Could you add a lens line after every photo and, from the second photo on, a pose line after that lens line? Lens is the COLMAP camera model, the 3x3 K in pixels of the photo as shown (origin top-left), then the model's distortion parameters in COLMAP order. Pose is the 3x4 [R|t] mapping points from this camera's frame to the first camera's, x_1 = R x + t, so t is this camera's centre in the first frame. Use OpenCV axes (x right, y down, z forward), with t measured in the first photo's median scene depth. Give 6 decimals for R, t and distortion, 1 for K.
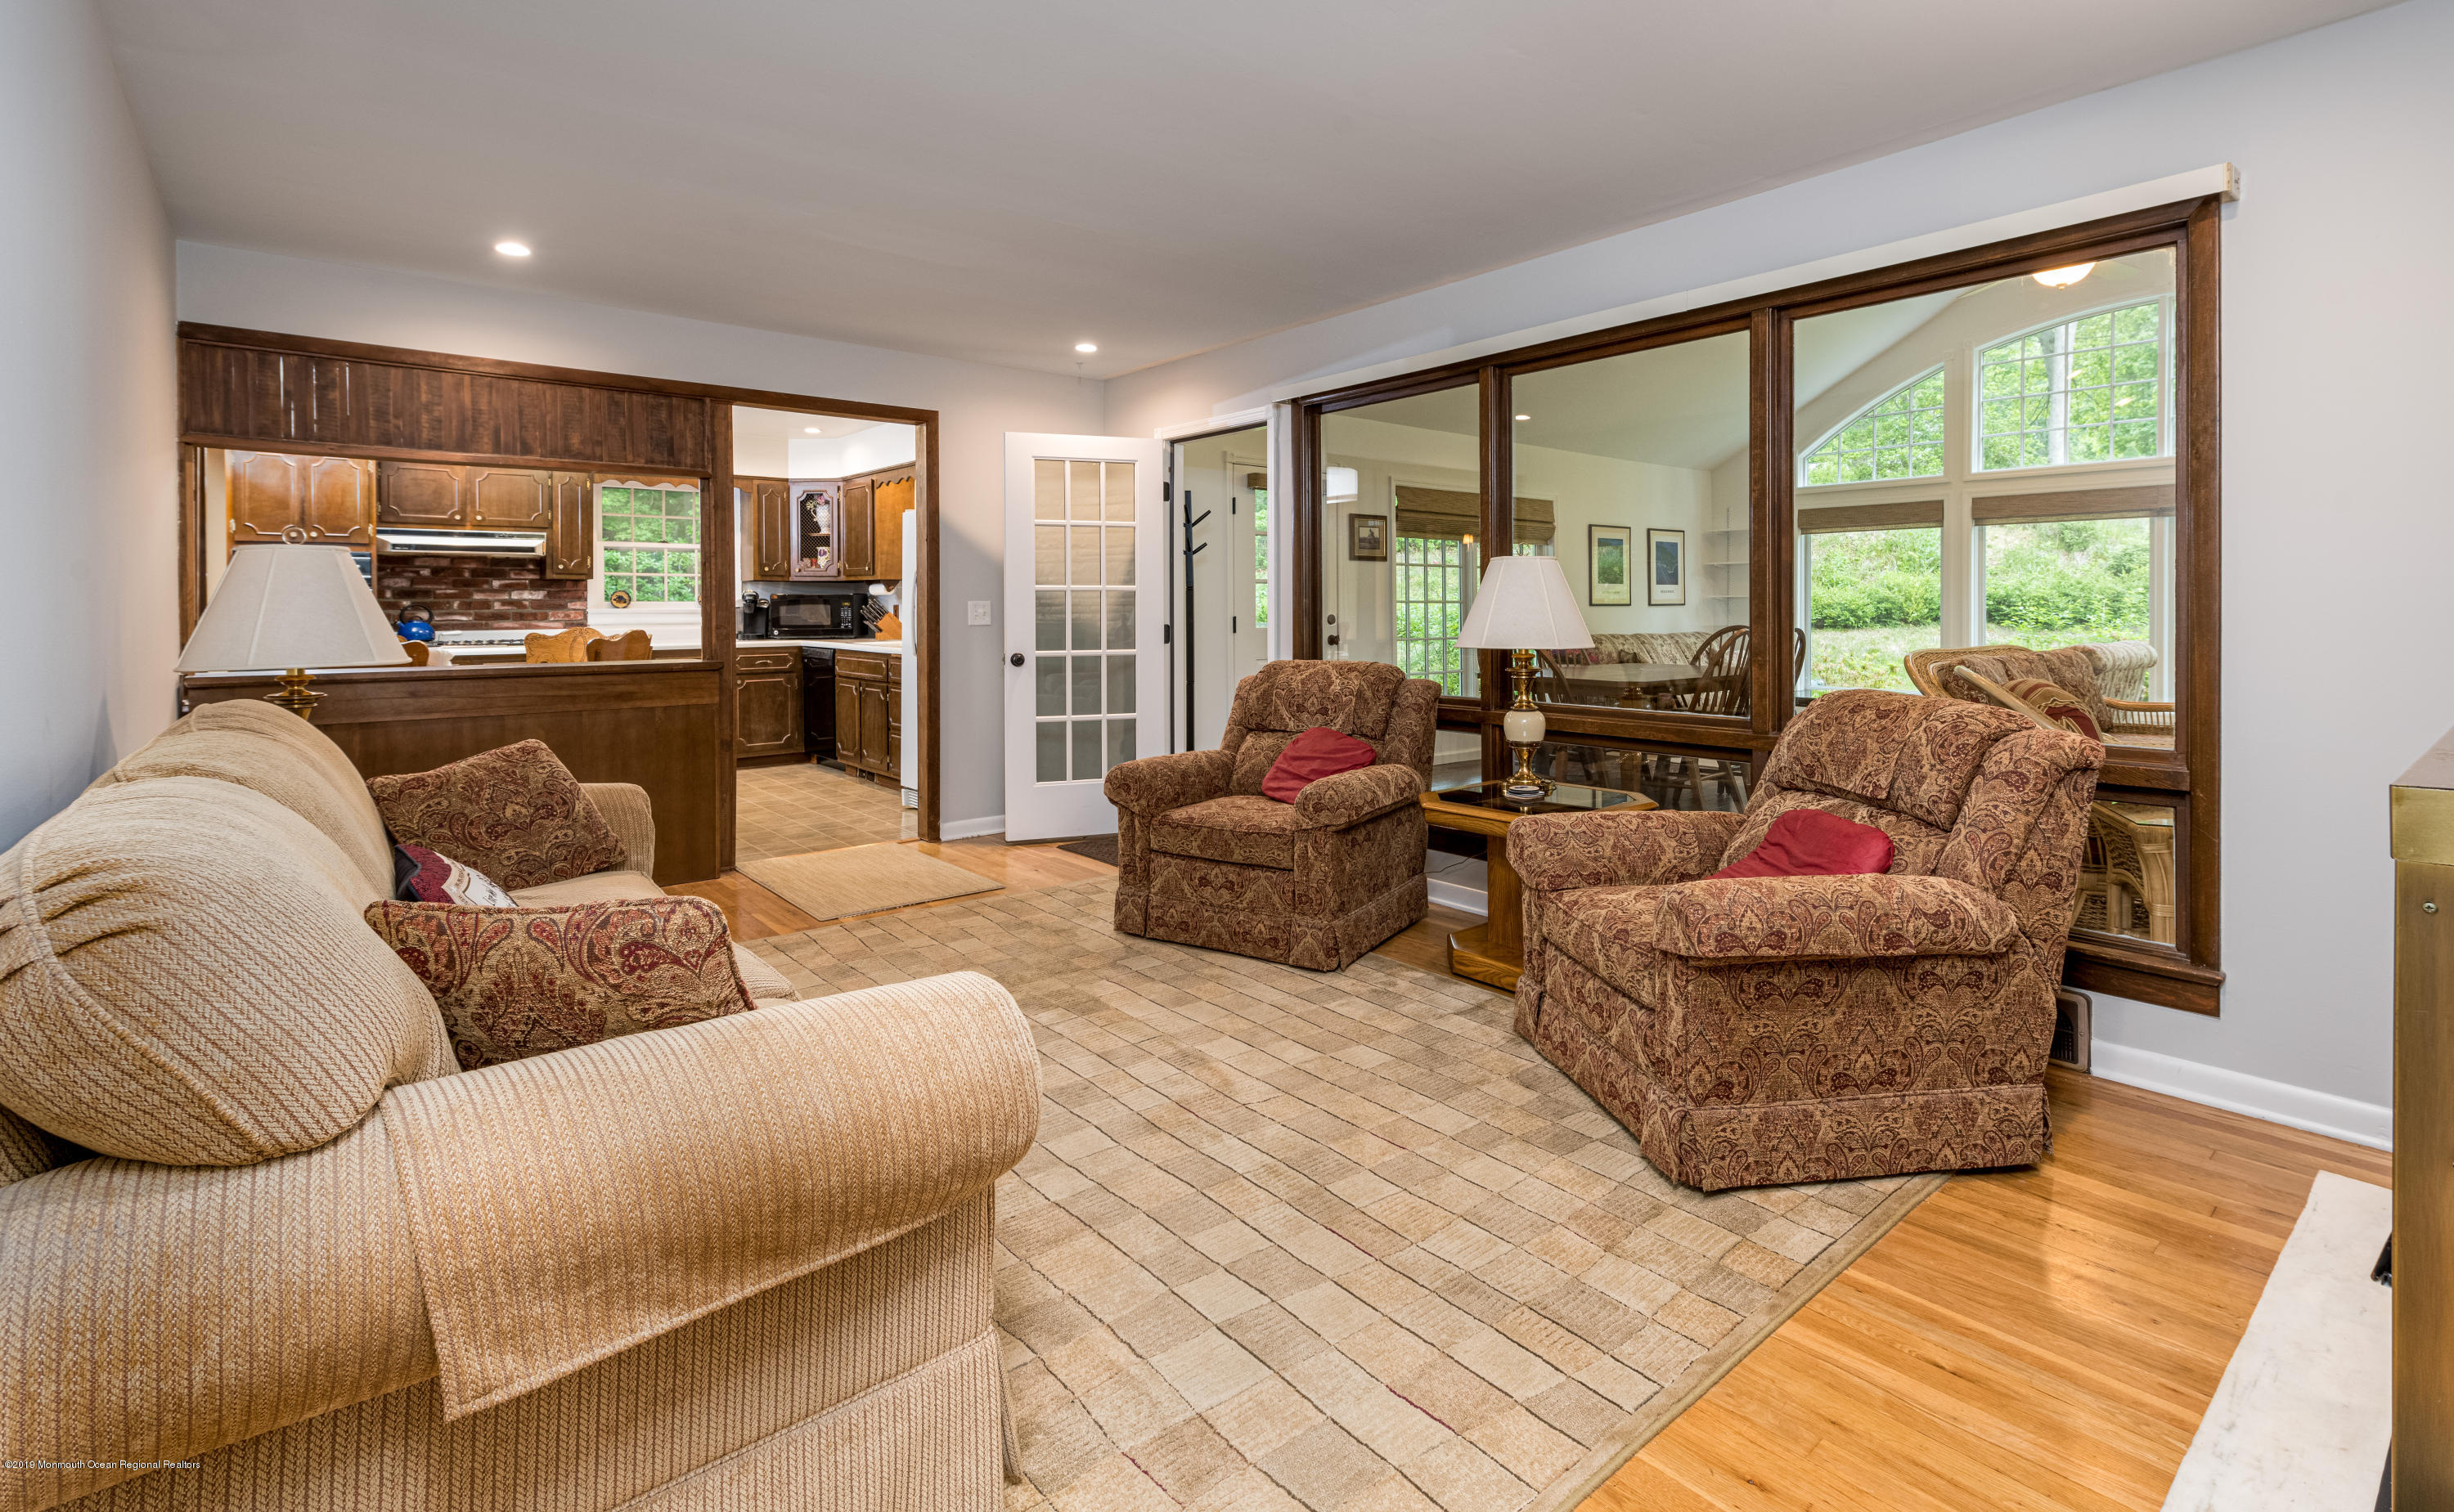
lens RADIAL K [[1116.8, 0, 1226.1], [0, 1116.8, 605.3], [0, 0, 1]] dist [0.000181, 0.000035]
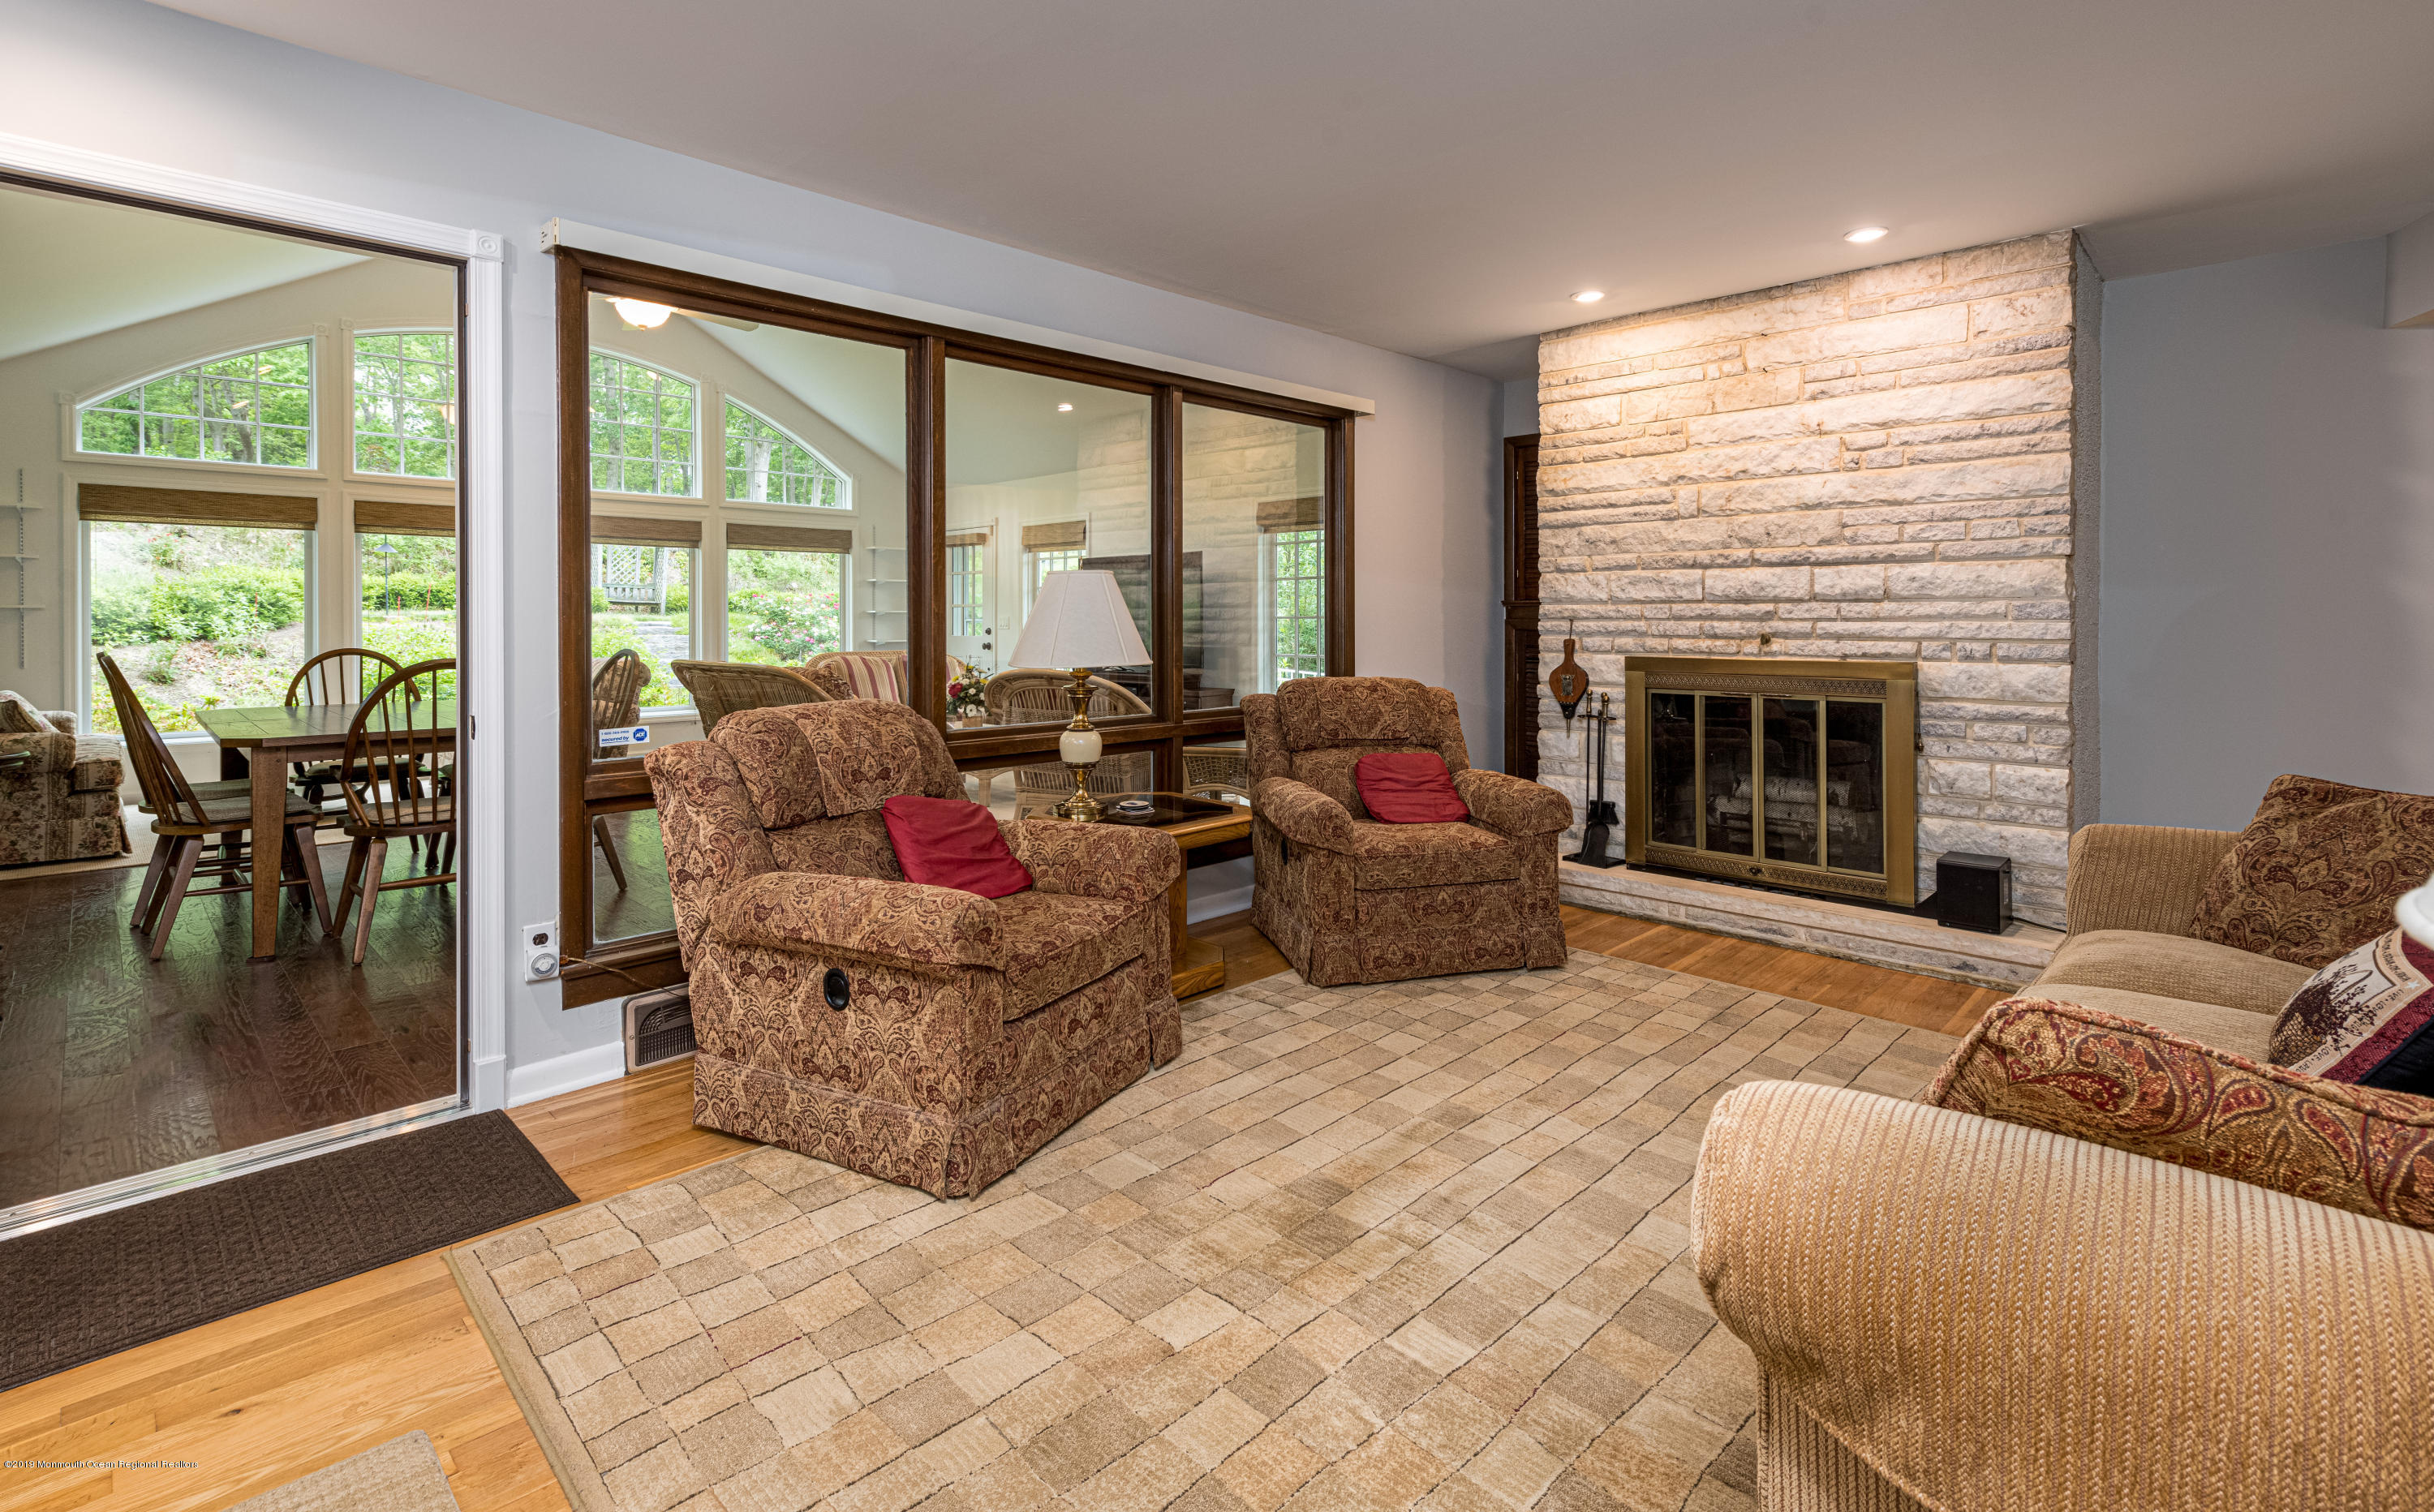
lens RADIAL K [[1126.8, 0, 1269.9], [0, 1126.8, 625.2], [0, 0, 1]] dist [-0.000404, 0.000329]
pose [[-0.115512, -0.000519, 0.993306, -0.588867], [0.000814, 0.999999, 0.000617, 0.002564], [-0.993306, 0.000879, -0.115512, 0.788807]]
